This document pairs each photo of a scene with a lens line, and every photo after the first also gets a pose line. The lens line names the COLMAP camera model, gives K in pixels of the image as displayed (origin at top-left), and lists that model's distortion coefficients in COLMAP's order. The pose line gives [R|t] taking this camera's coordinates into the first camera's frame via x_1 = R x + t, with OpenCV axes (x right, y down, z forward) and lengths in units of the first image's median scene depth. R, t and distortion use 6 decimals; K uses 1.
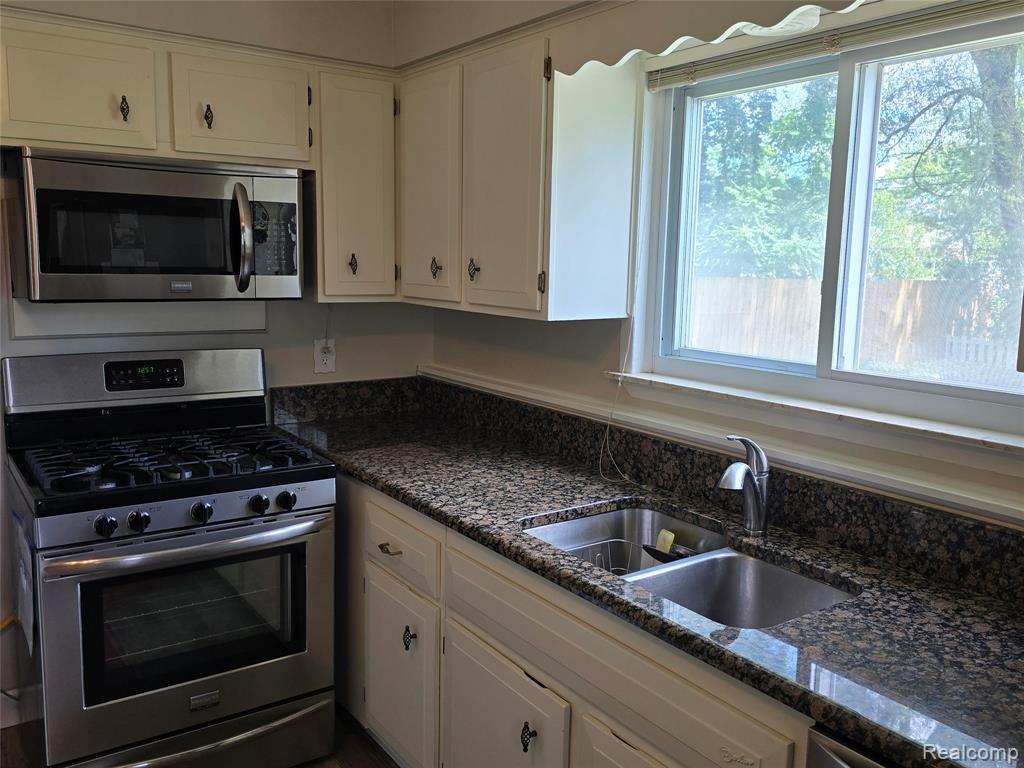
lens RADIAL K [[855.7, 0, 512.0], [0, 855.7, 384.0], [0, 0, 1]] dist [0.098418, -0.117011]
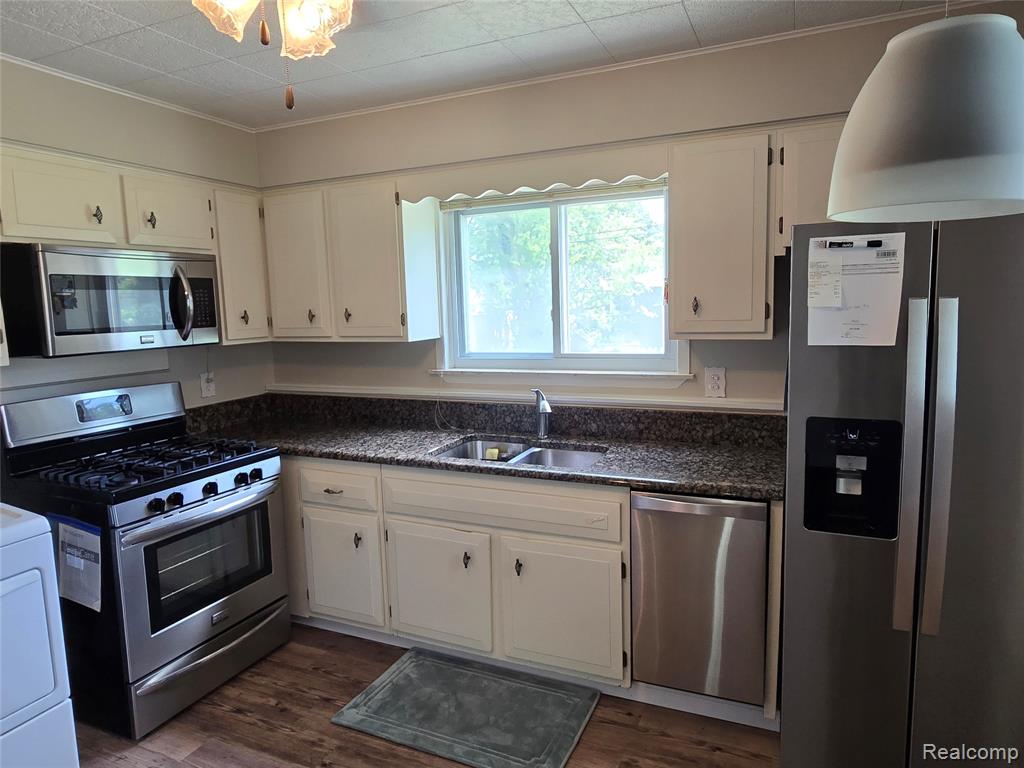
lens RADIAL K [[640.3, 0, 512.0], [0, 640.3, 384.0], [0, 0, 1]] dist [0.001886, 0.001672]
pose [[0.859435, -0.109540, 0.499372, -0.406608], [0.121508, 0.992553, 0.008602, 0.022749], [-0.496596, 0.053285, 0.866345, -0.197494]]
